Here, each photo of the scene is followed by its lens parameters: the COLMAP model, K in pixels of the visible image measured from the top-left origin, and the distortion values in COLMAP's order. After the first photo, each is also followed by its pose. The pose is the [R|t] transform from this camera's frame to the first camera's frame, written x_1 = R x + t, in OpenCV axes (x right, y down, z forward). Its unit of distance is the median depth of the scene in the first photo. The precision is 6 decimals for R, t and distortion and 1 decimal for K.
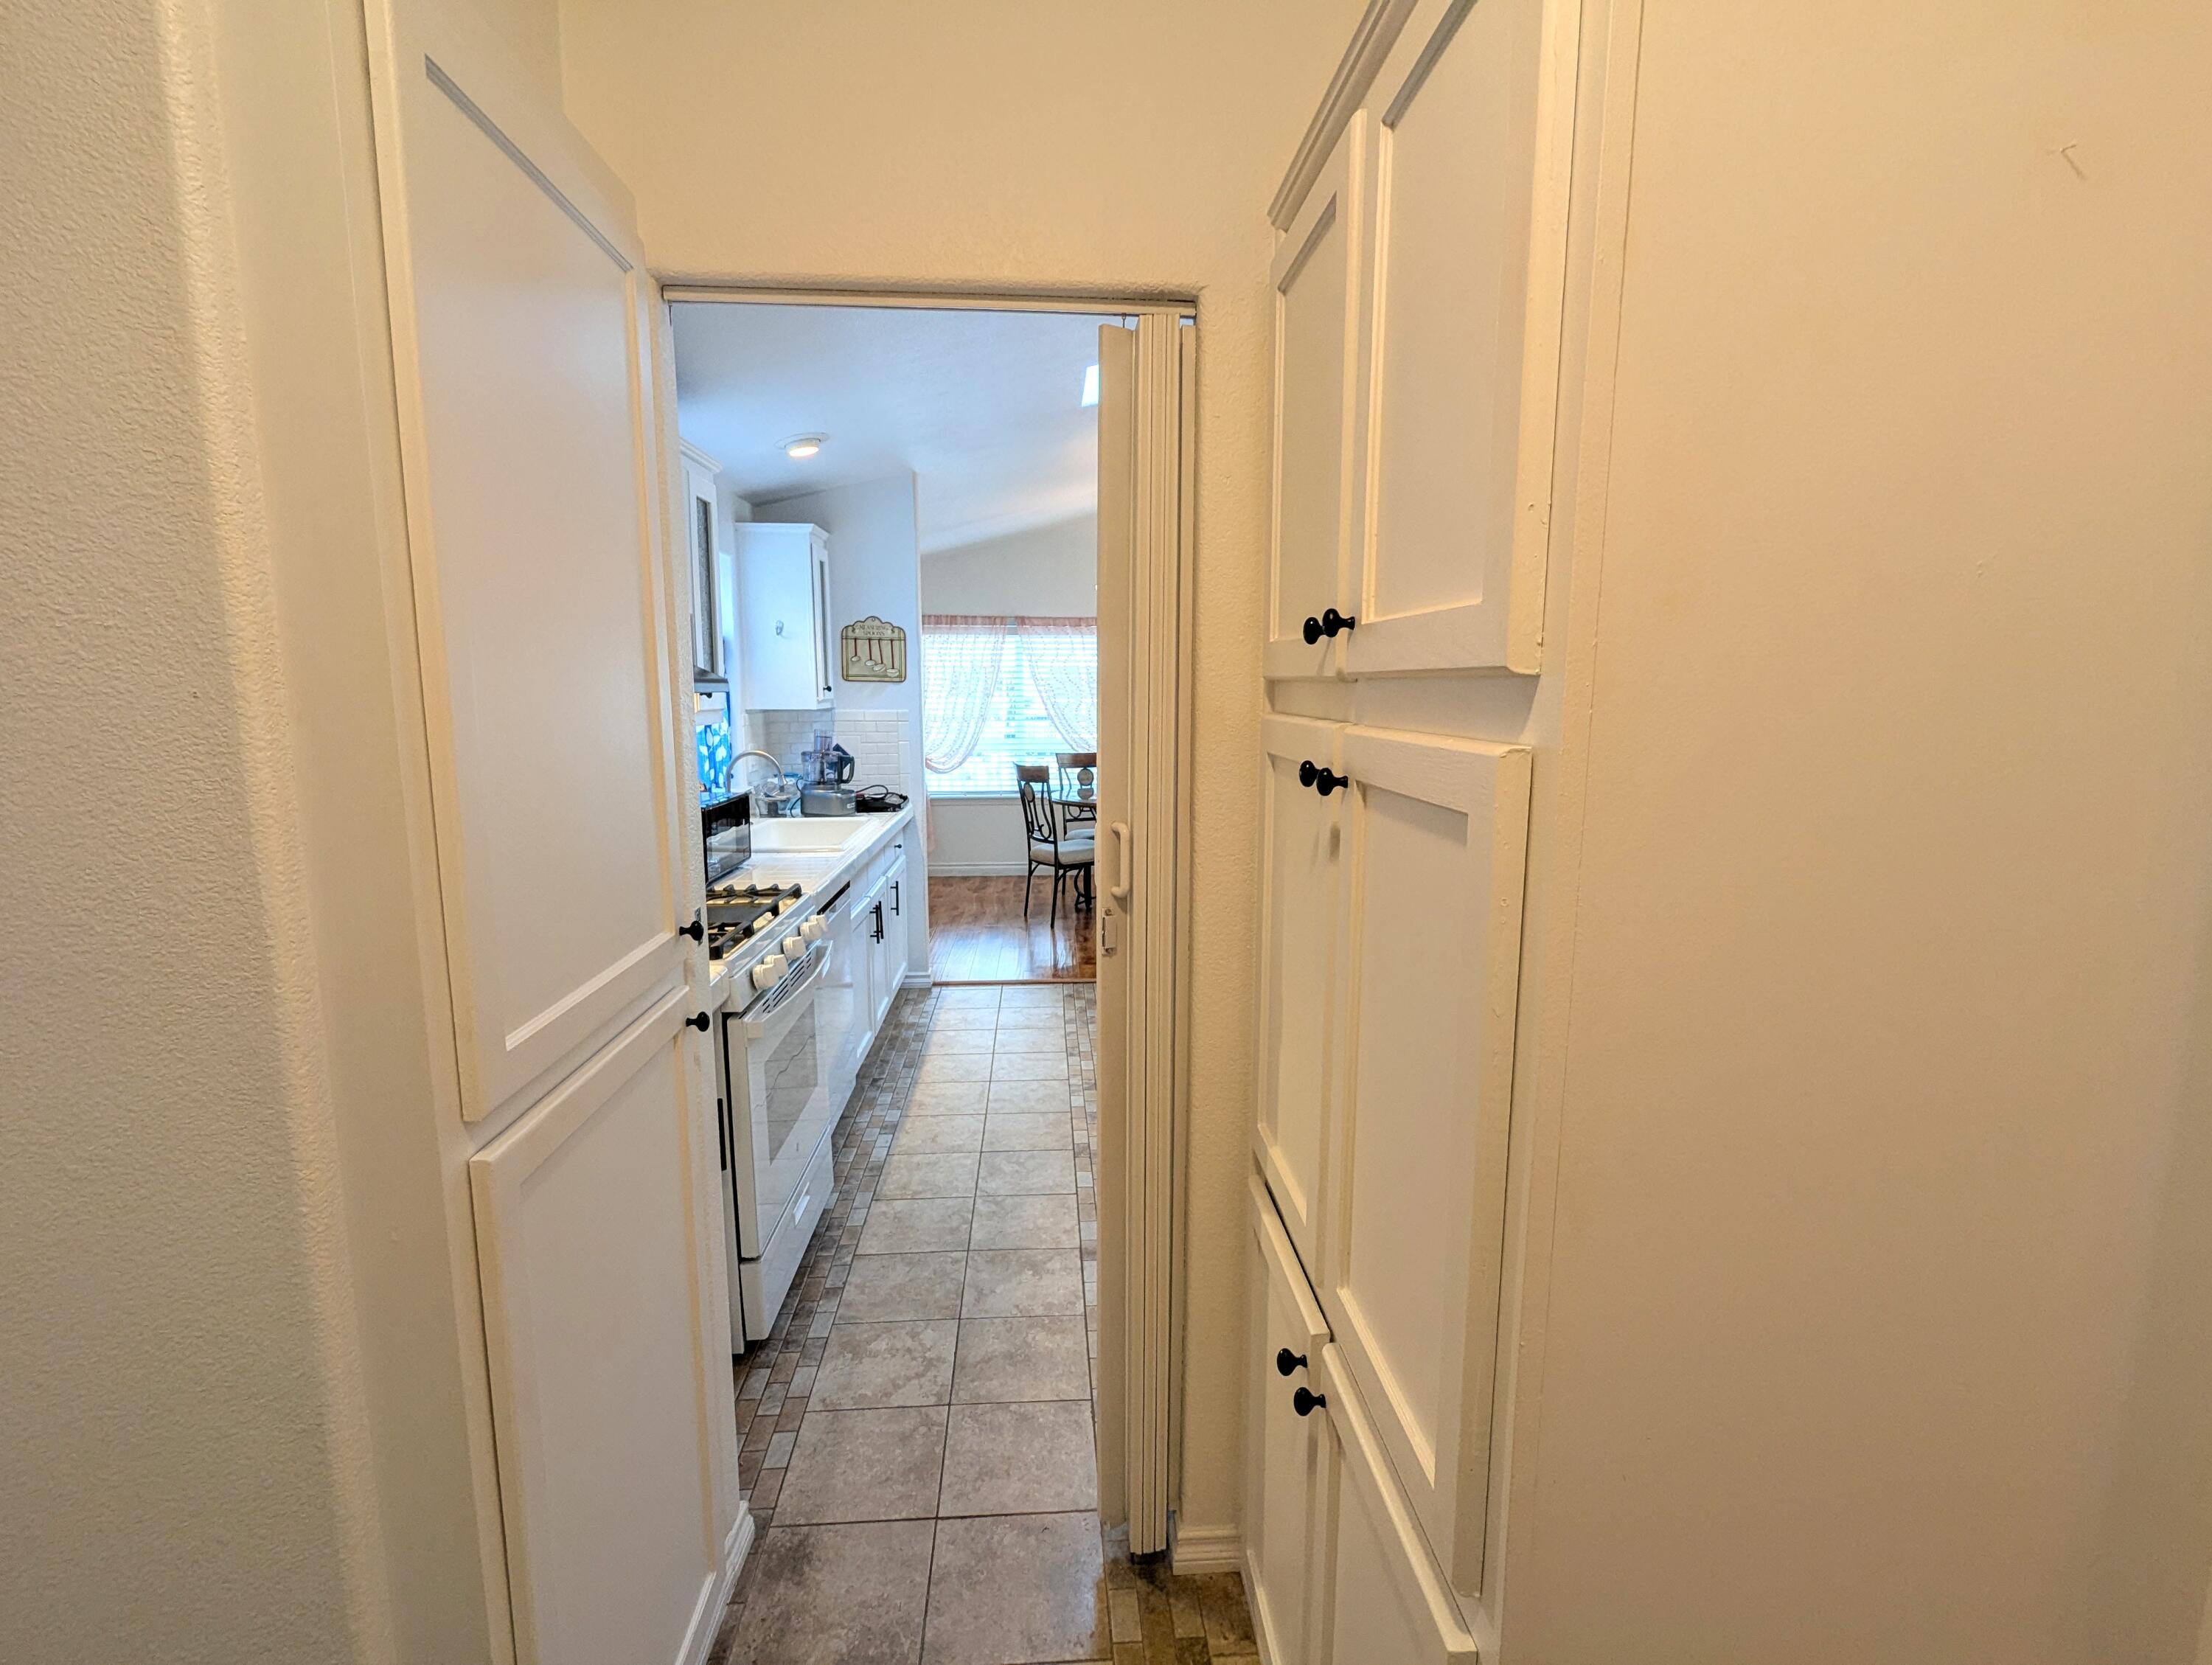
lens RADIAL K [[1050.5, 0, 1110.8], [0, 1050.5, 835.9], [0, 0, 1]] dist [0.003293, -0.001848]
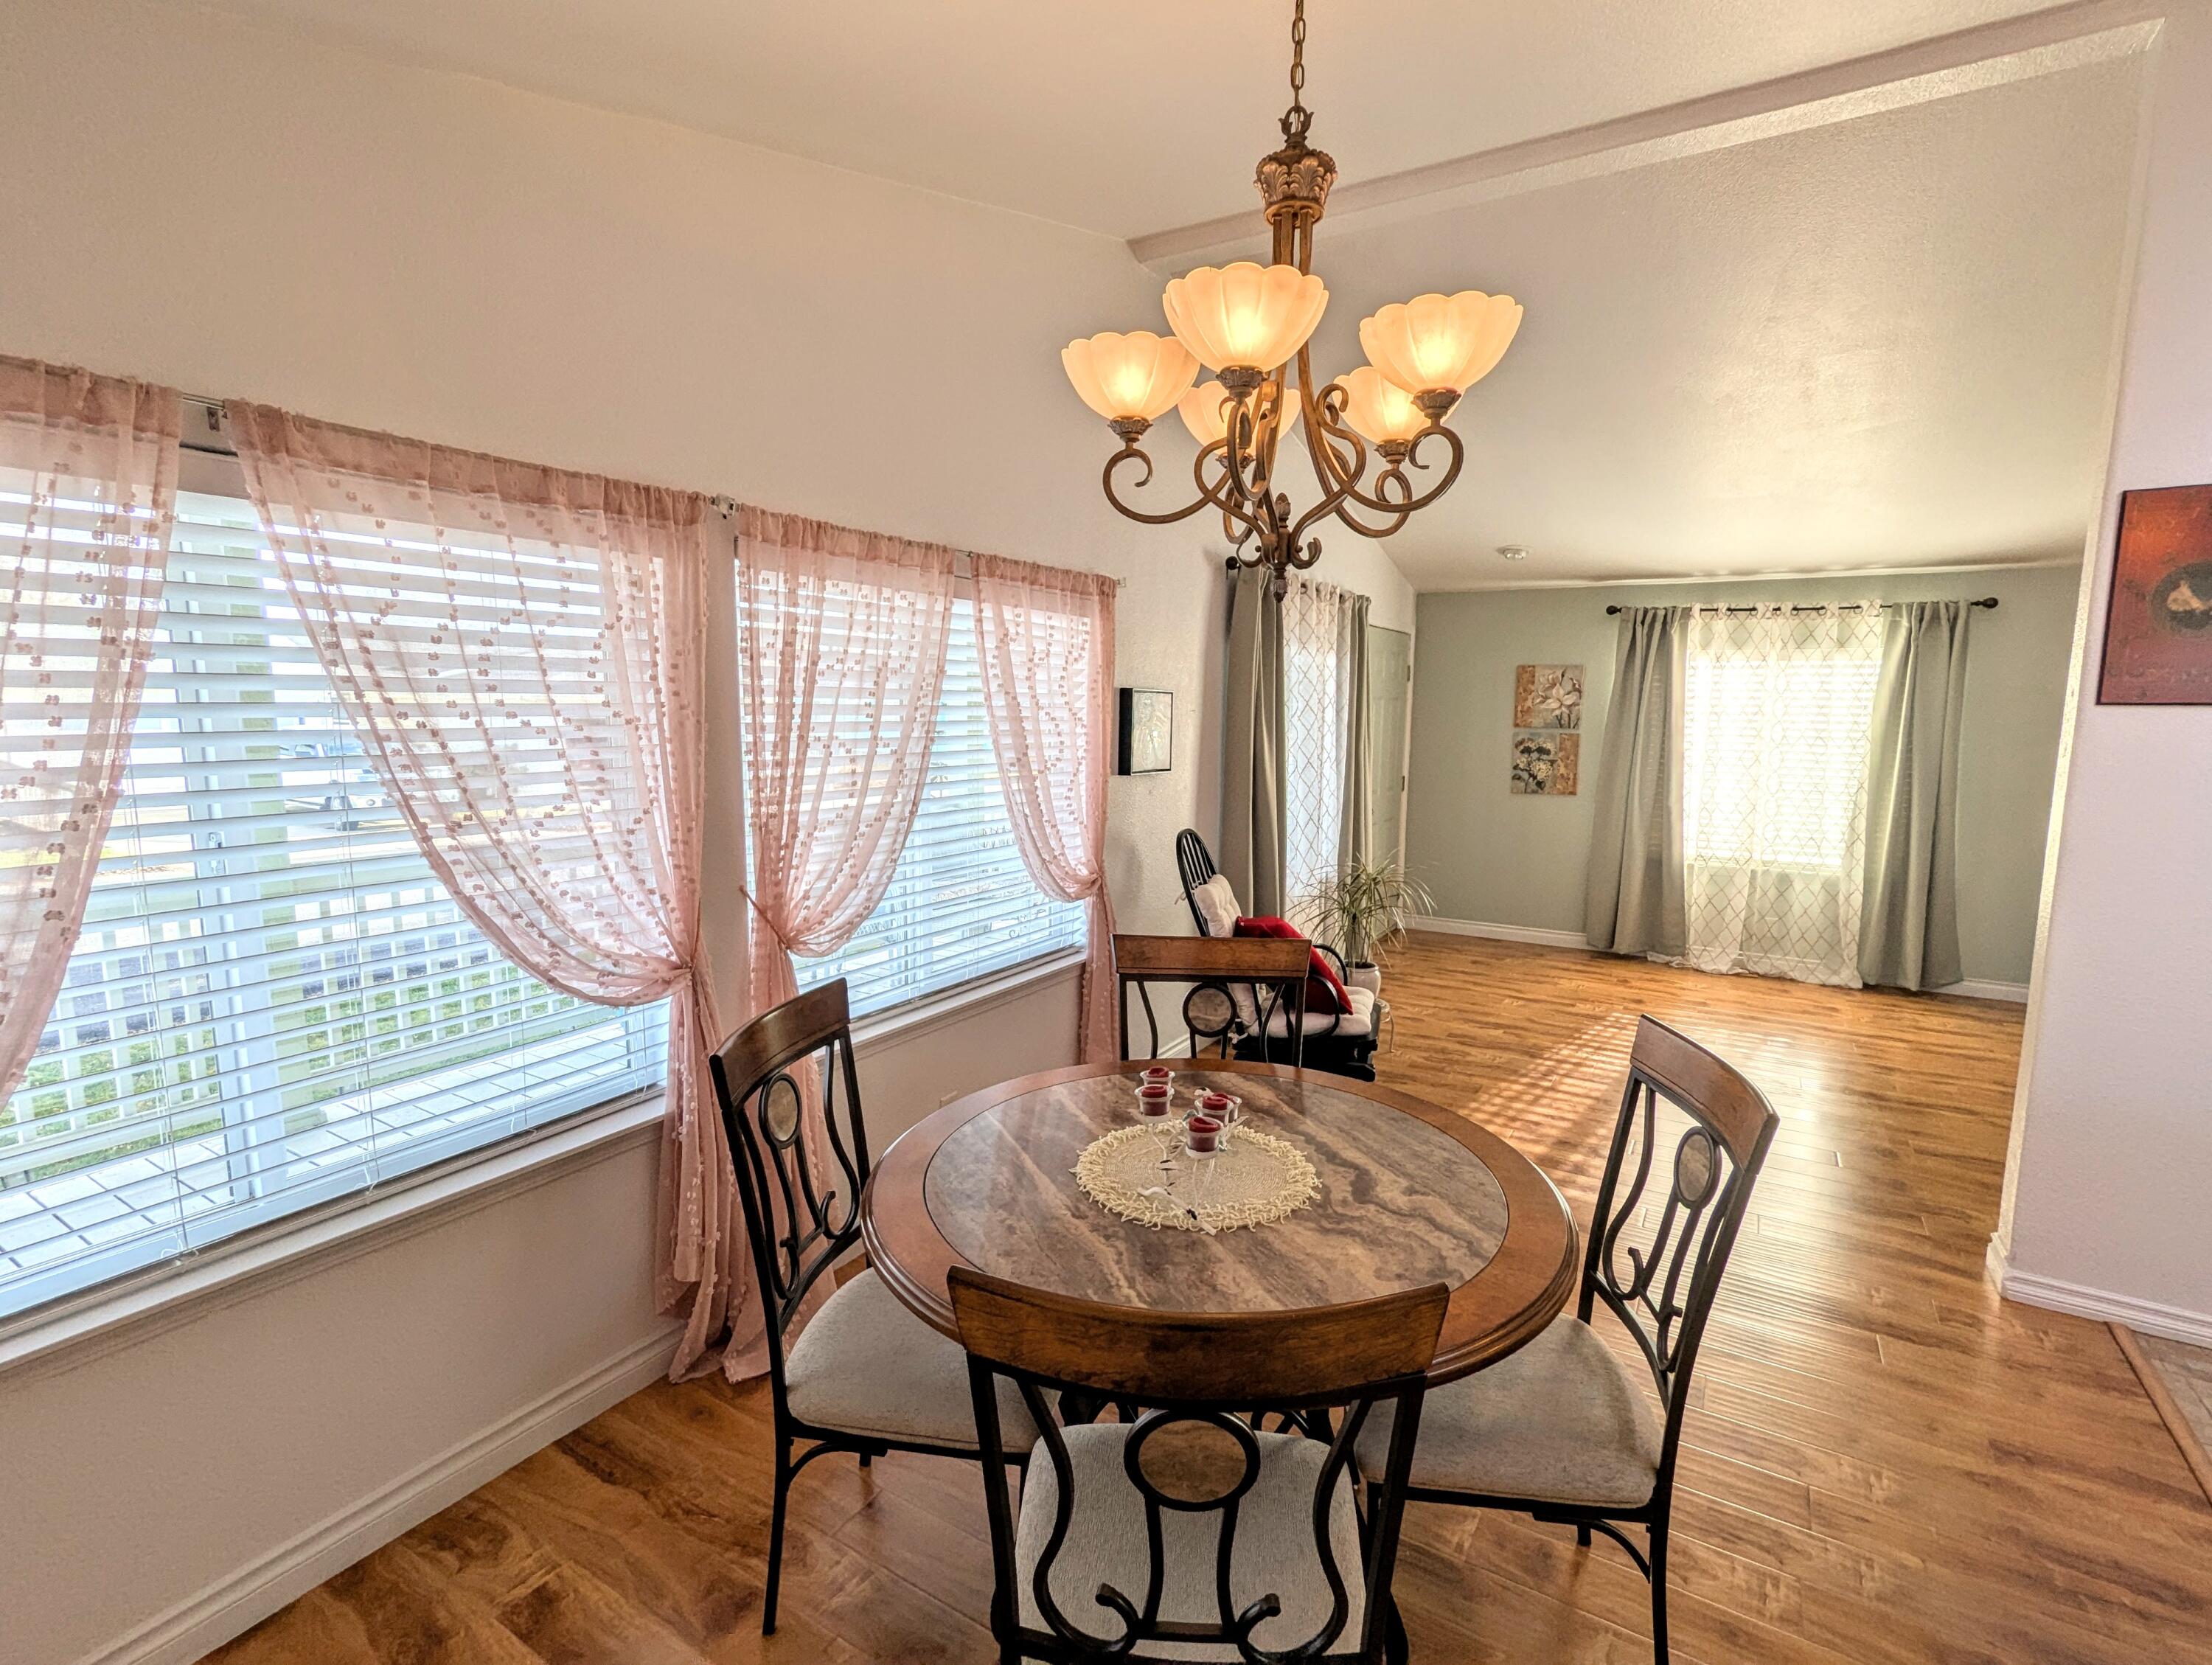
lens RADIAL K [[1049.0, 0, 1119.5], [0, 1049.0, 831.5], [0, 0, 1]] dist [0.004530, -0.002637]
pose [[0.564238, -0.094164, 0.820225, -0.265039], [0.109329, 0.993247, 0.038819, -0.185027], [-0.818341, 0.067771, 0.570723, 1.194679]]
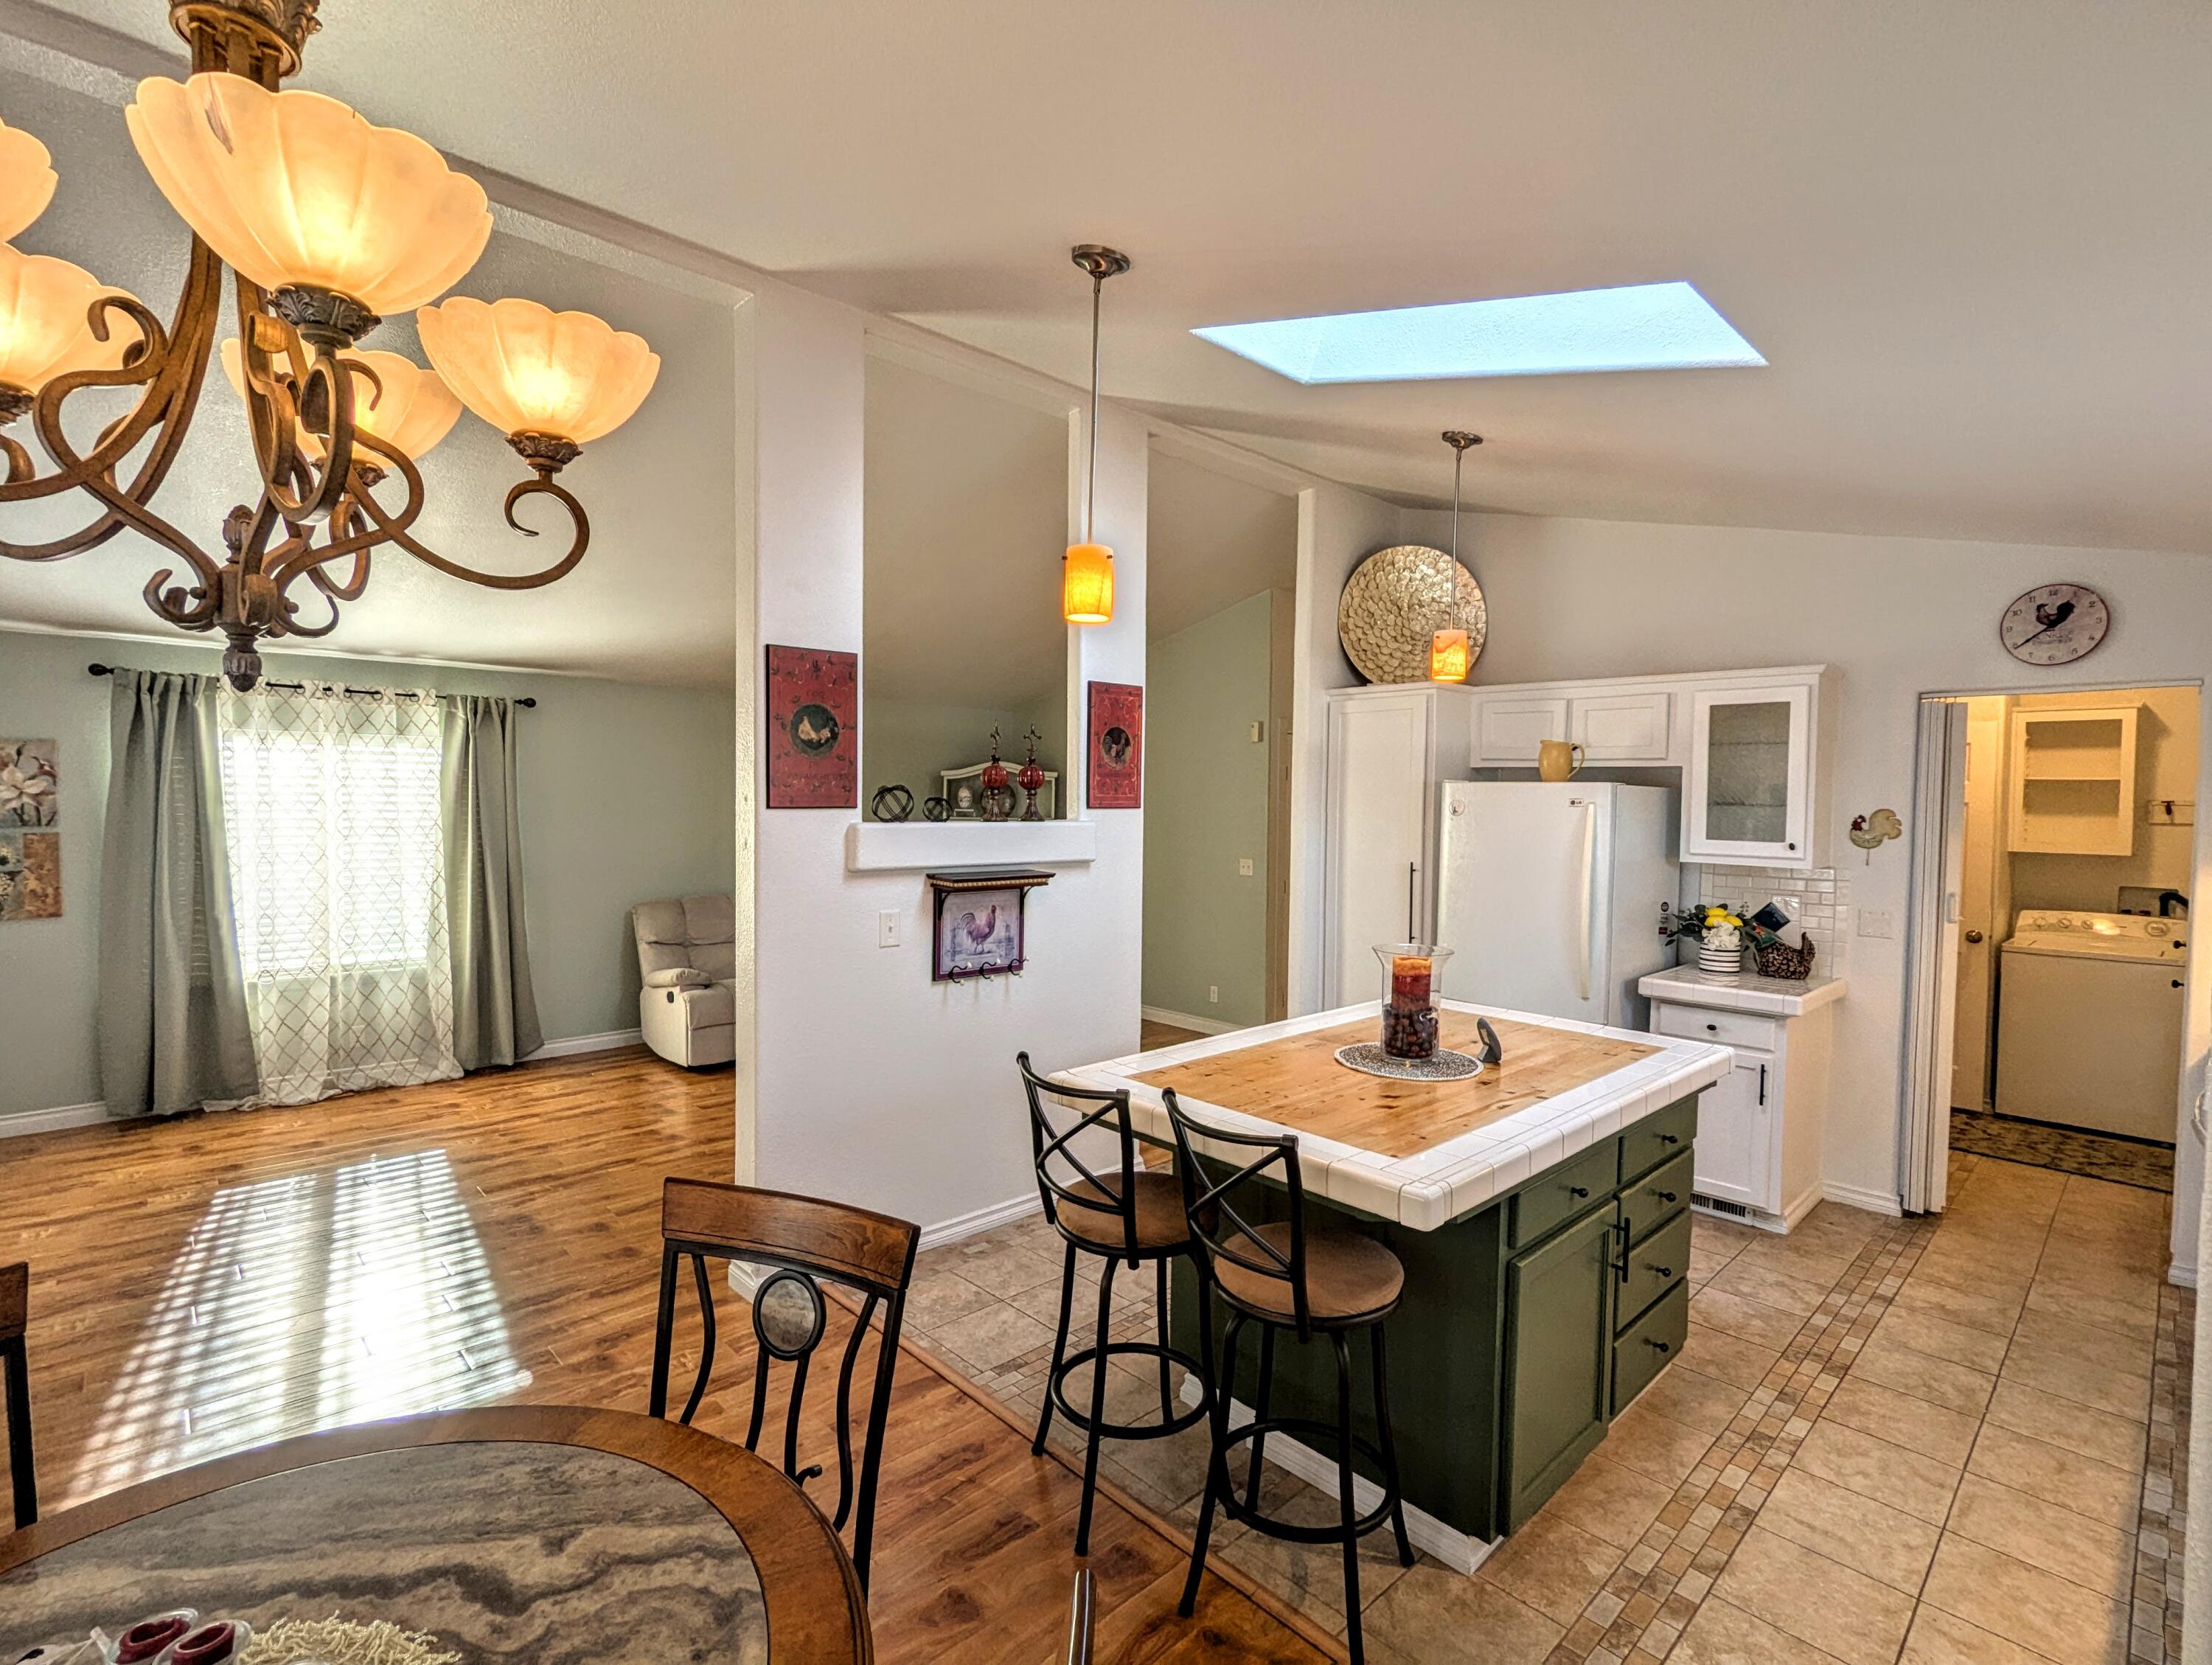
lens RADIAL K [[1050.5, 0, 1115.5], [0, 1050.5, 839.0], [0, 0, 1]] dist [0.003293, -0.001848]
pose [[-0.644231, -0.040911, 0.763736, -0.203790], [0.099056, 0.985695, 0.136356, -0.223674], [-0.758389, 0.163497, -0.630963, 1.344715]]
